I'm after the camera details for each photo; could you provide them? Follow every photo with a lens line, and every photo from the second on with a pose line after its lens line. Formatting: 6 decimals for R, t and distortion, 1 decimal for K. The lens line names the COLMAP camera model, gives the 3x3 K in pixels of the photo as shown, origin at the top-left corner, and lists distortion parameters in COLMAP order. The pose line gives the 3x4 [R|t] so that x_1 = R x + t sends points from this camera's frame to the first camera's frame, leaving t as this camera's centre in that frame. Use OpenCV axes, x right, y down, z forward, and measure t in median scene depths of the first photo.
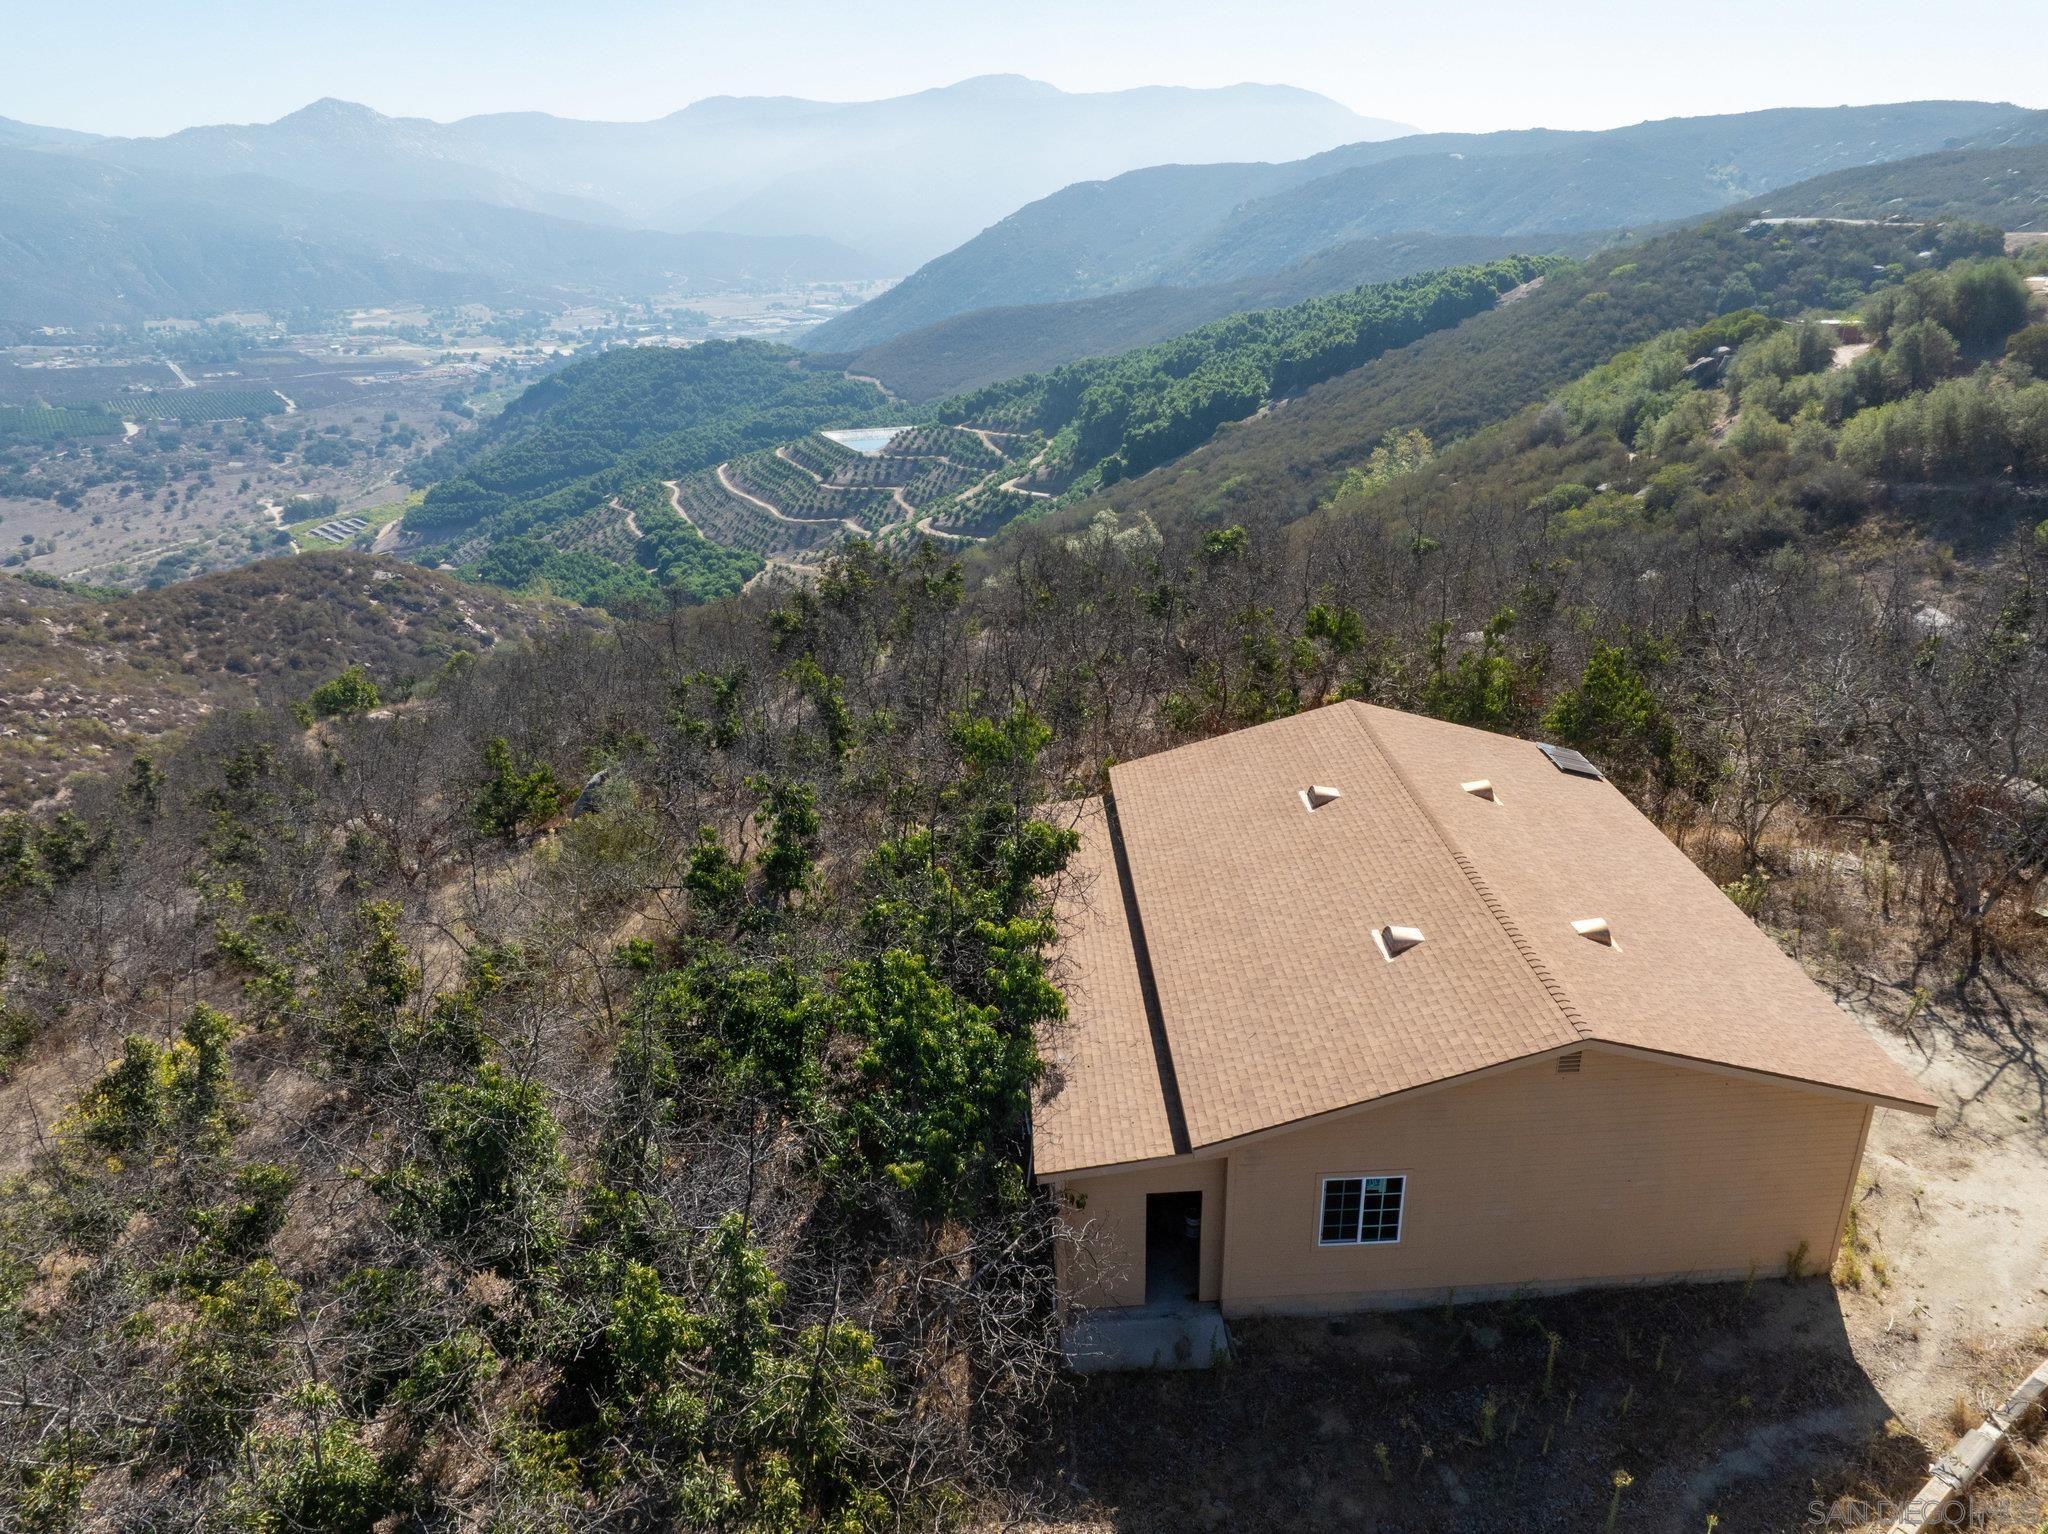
lens RADIAL K [[1435.4, 0, 1026.6], [0, 1435.4, 771.9], [0, 0, 1]] dist [-0.044963, 0.015363]
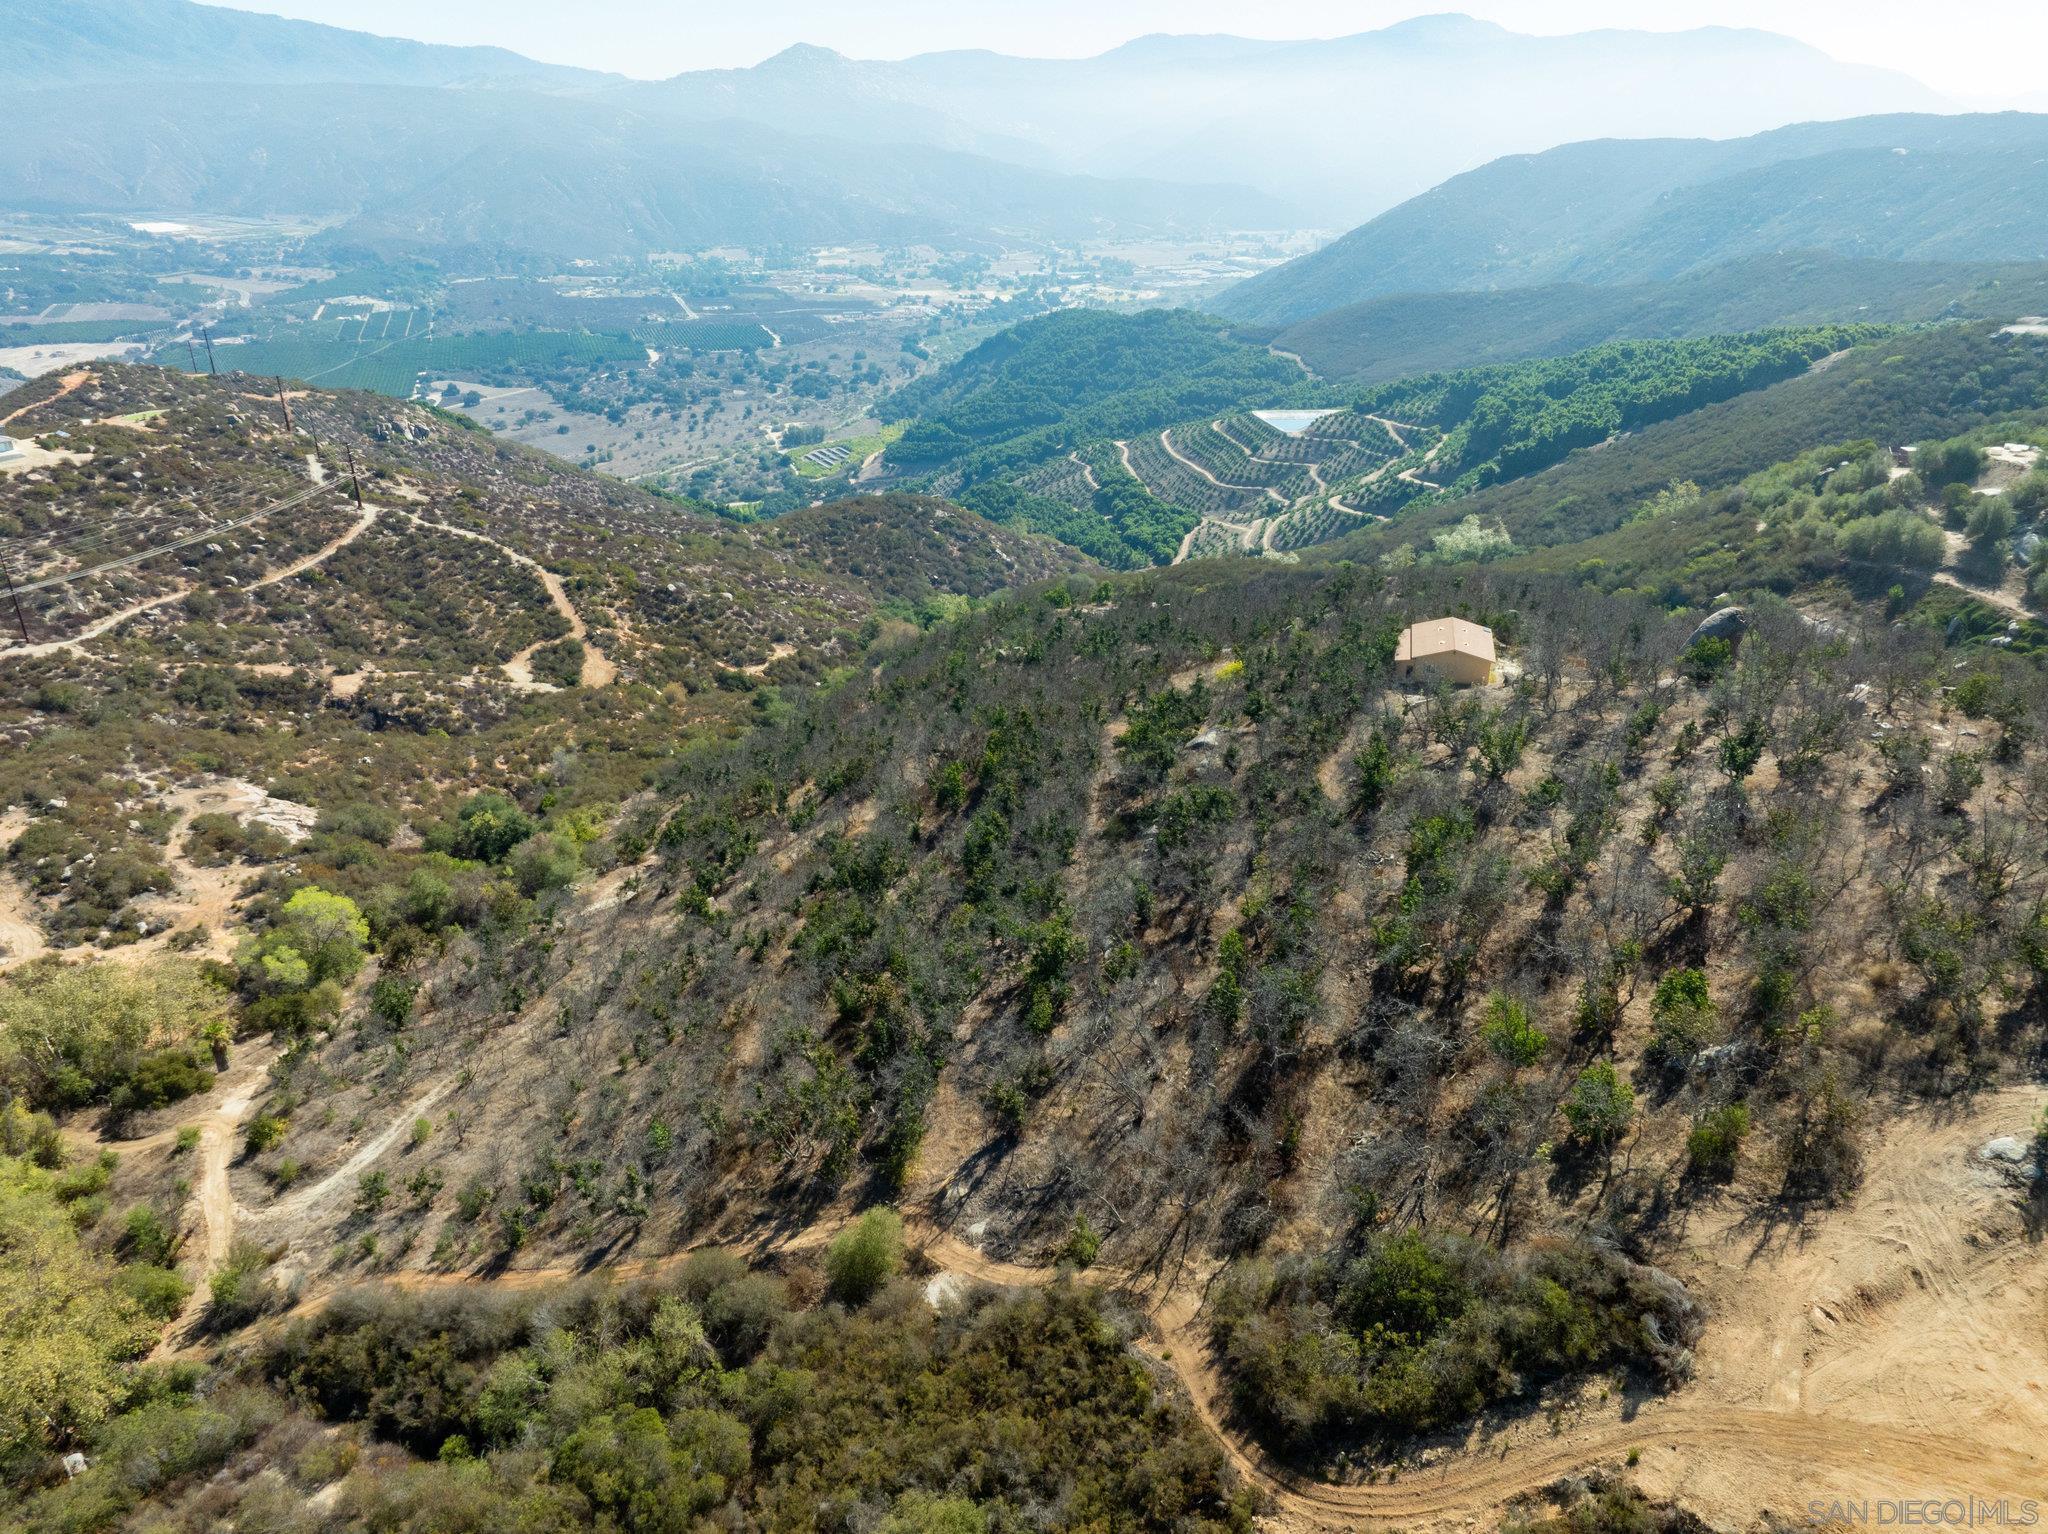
lens RADIAL K [[1433.9, 0, 1029.4], [0, 1433.9, 767.3], [0, 0, 1]] dist [-0.037687, 0.008221]
pose [[0.963642, 0.111564, -0.242792, 0.000823], [-0.102272, 0.993469, 0.050586, 0.011668], [0.246850, -0.023916, 0.968759, -0.136308]]
